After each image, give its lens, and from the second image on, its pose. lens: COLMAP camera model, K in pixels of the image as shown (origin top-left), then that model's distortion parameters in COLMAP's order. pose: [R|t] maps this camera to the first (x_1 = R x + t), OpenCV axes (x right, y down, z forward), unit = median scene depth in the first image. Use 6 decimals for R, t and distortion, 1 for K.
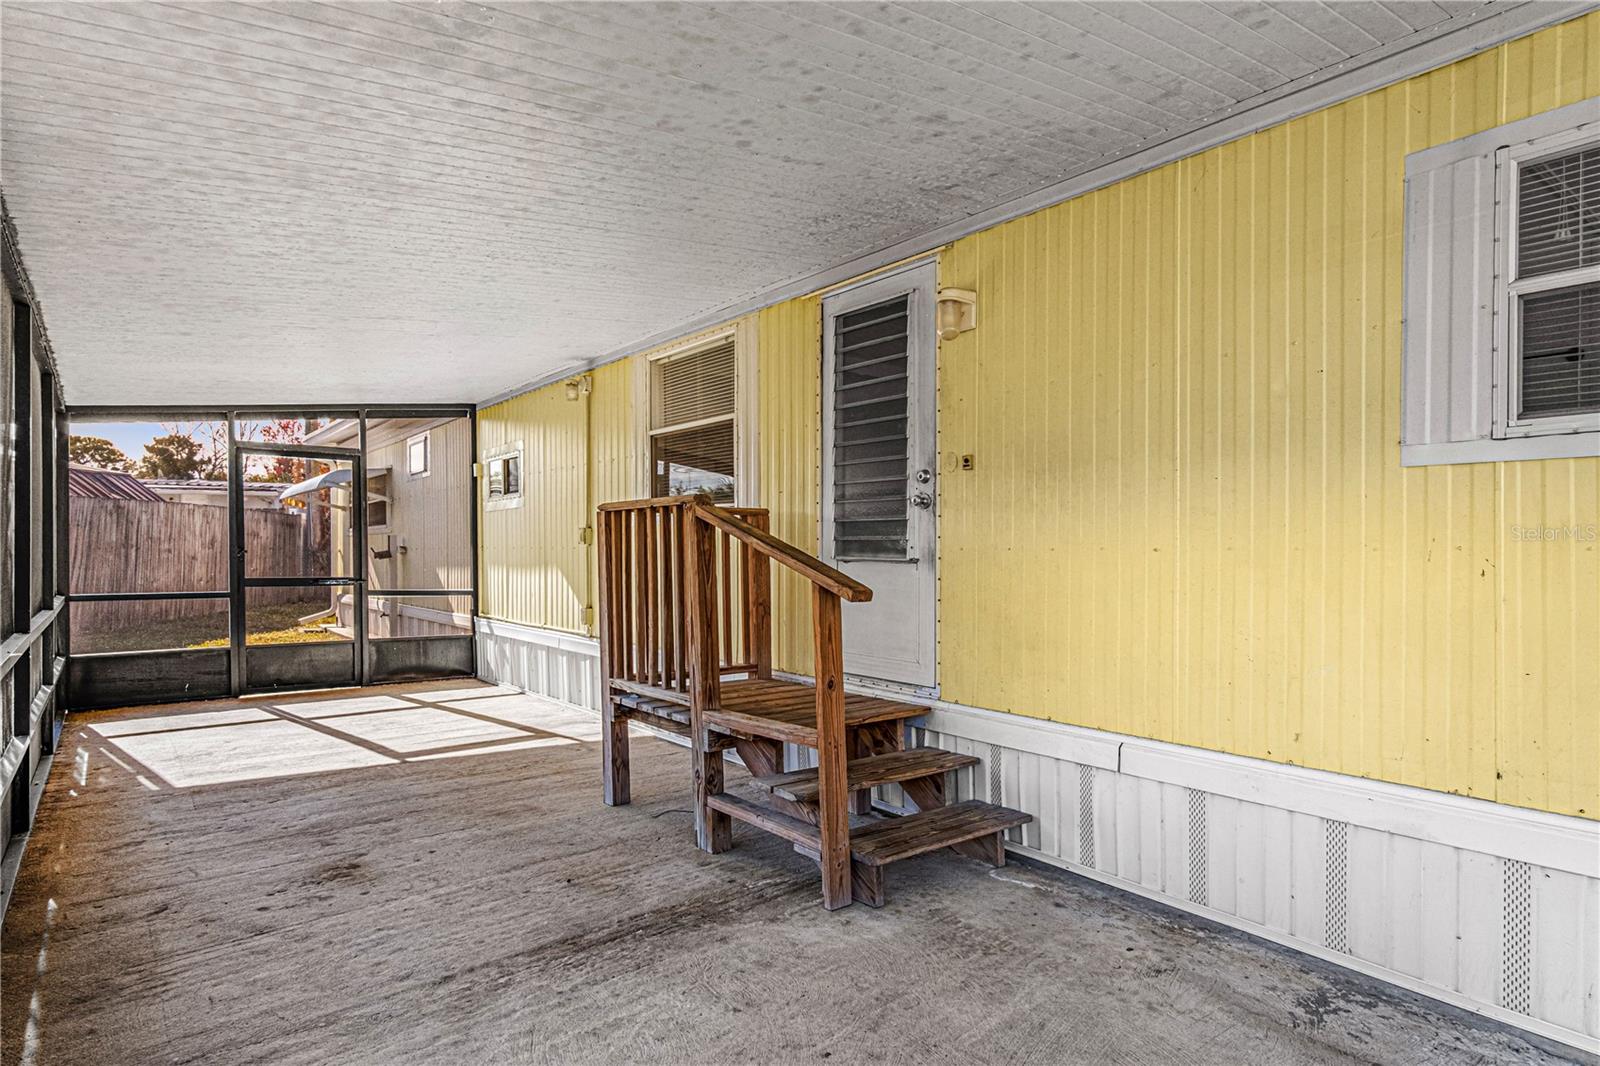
lens RADIAL K [[867.2, 0, 800.0], [0, 867.2, 542.7], [0, 0, 1]] dist [0.006111, 0.000834]
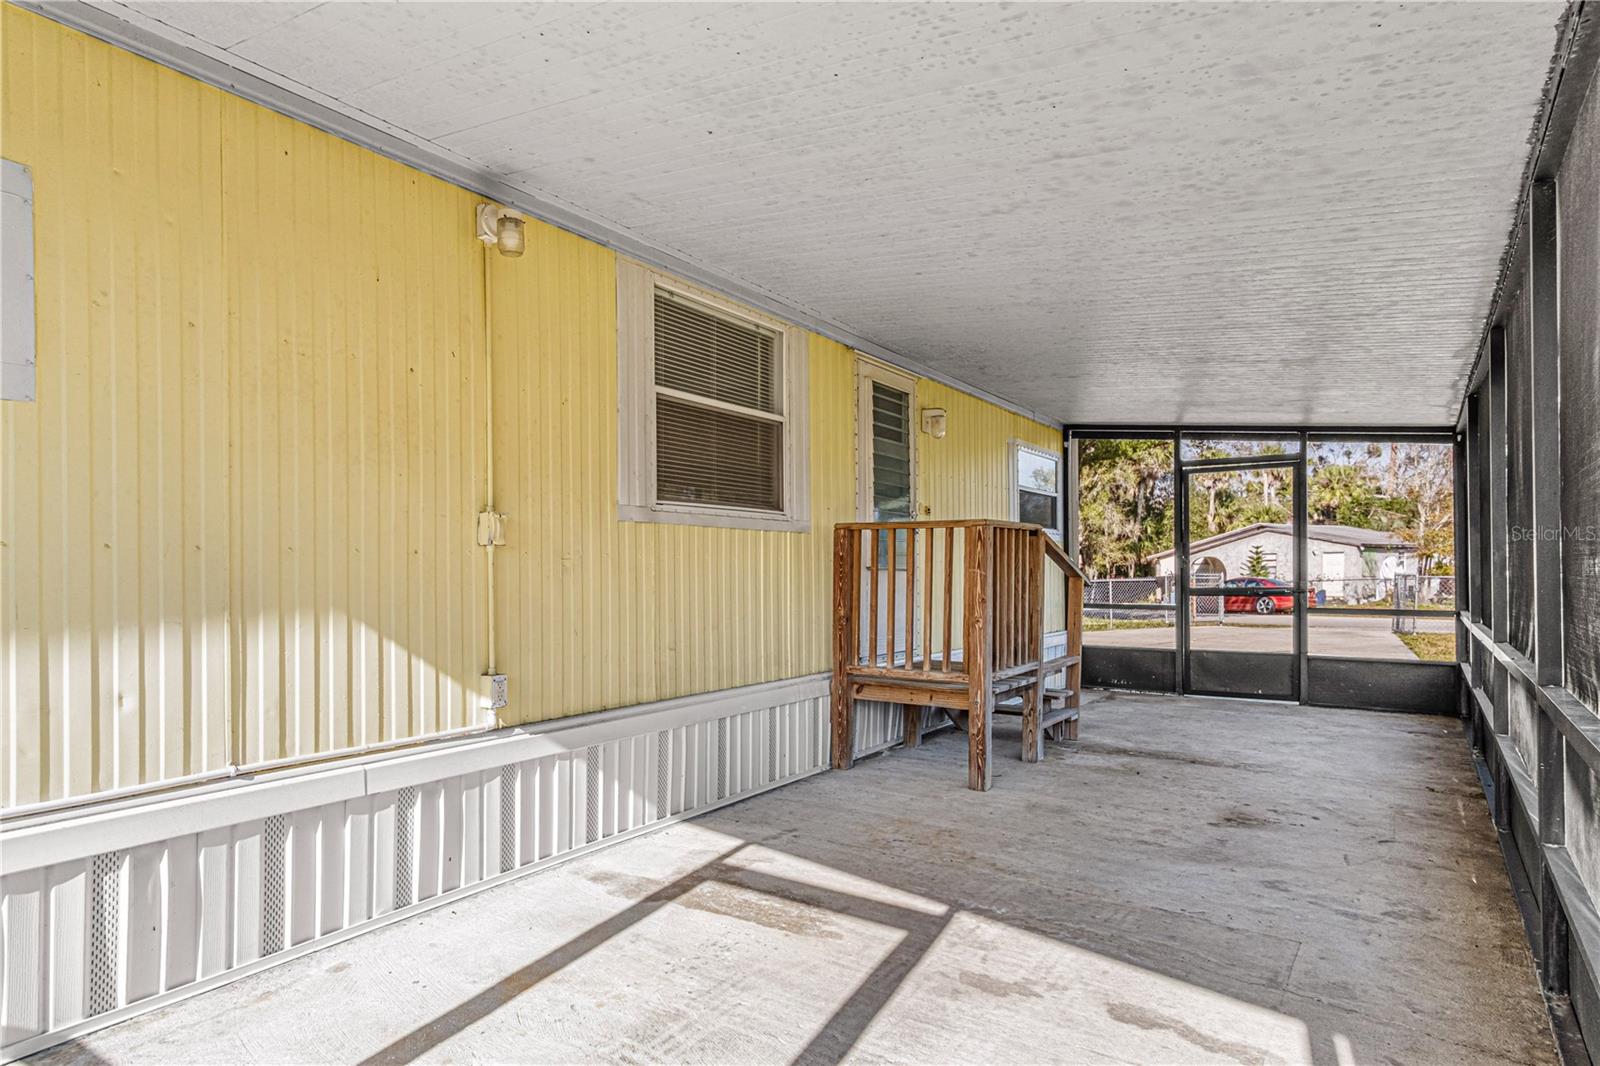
lens RADIAL K [[867.2, 0, 800.0], [0, 867.2, 542.7], [0, 0, 1]] dist [0.006111, 0.000834]
pose [[-0.283884, 0.025596, 0.958517, -1.303144], [-0.005411, 0.999585, -0.028295, 0.018849], [-0.958843, -0.013219, -0.283627, 1.653182]]
